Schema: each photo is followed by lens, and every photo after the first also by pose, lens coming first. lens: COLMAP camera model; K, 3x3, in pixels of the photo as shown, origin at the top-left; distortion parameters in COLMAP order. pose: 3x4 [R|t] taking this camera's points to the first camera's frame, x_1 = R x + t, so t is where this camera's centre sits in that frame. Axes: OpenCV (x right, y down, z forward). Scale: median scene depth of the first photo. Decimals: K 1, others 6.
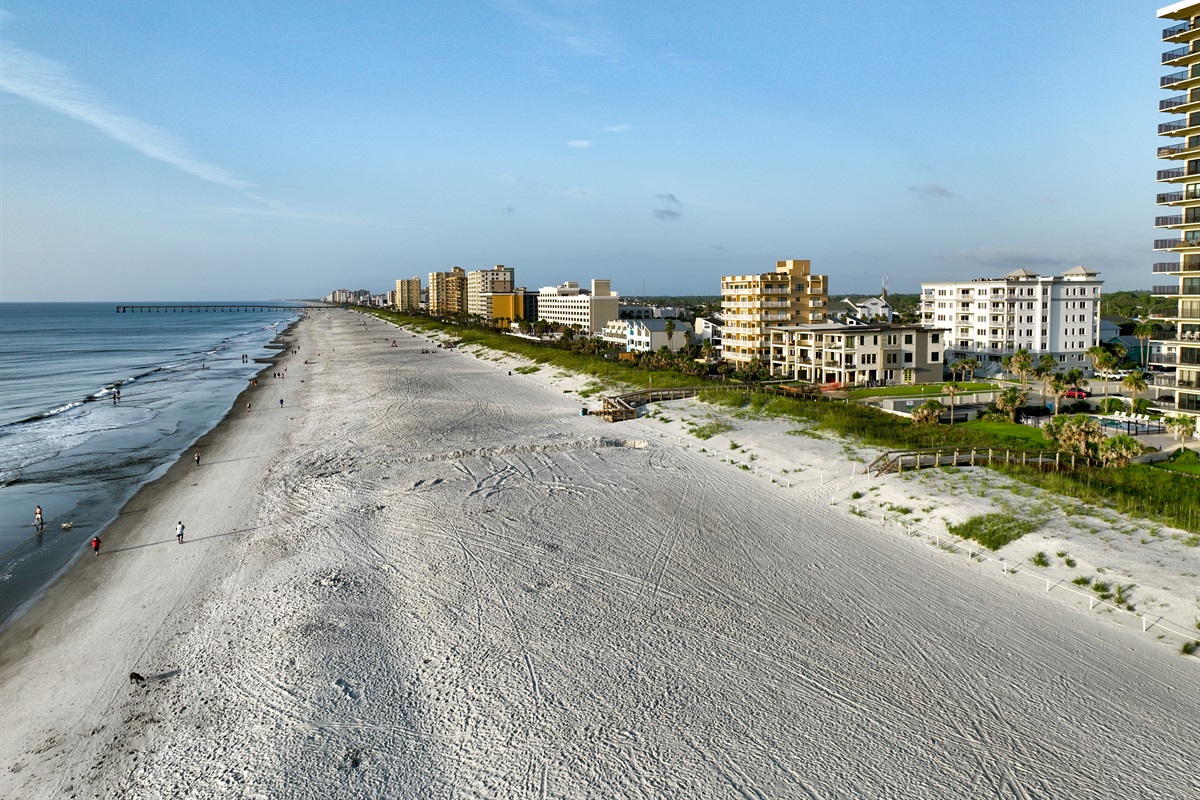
lens RADIAL K [[828.9, 0, 600.0], [0, 828.9, 403.1], [0, 0, 1]] dist [-0.000129, 0.003090]
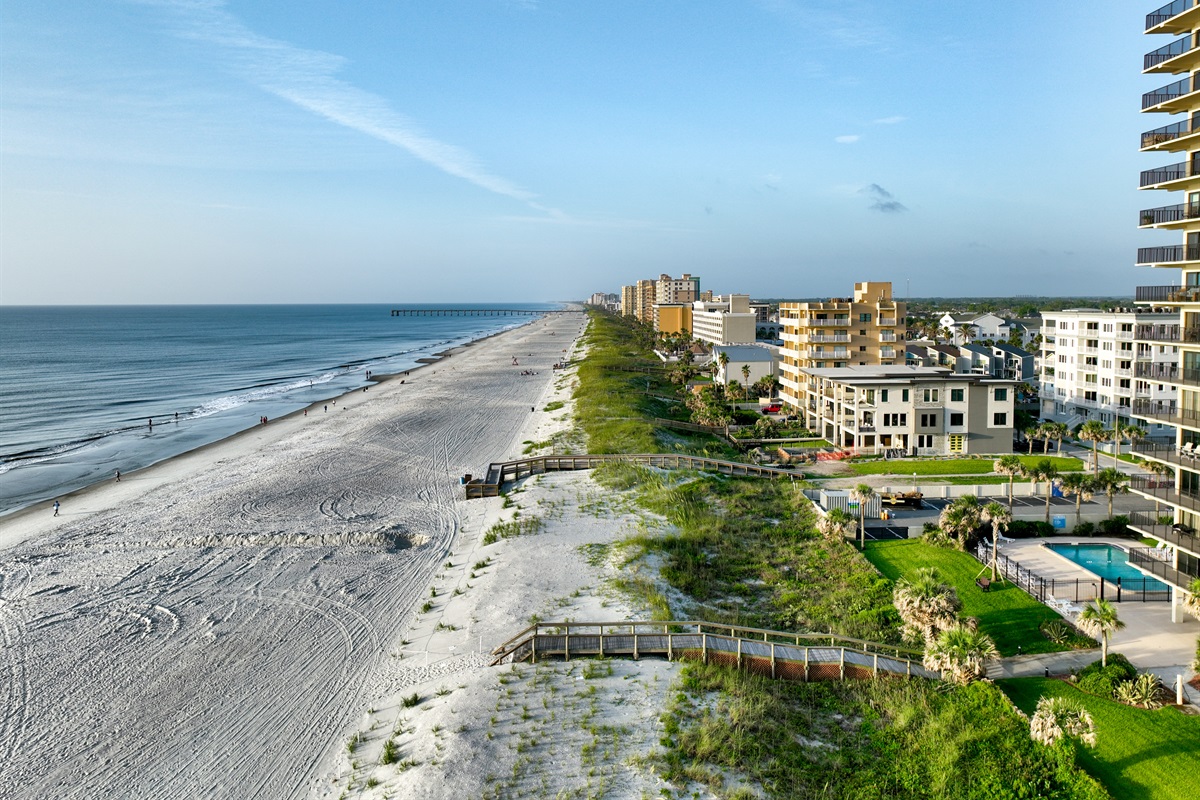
lens RADIAL K [[828.9, 0, 599.7], [0, 828.9, 395.7], [0, 0, 1]] dist [-0.000129, 0.003090]
pose [[0.950314, 0.035651, -0.309244, 0.252609], [-0.038789, 0.999239, -0.004000, -0.051813], [0.308866, 0.015796, 0.950974, 0.161268]]
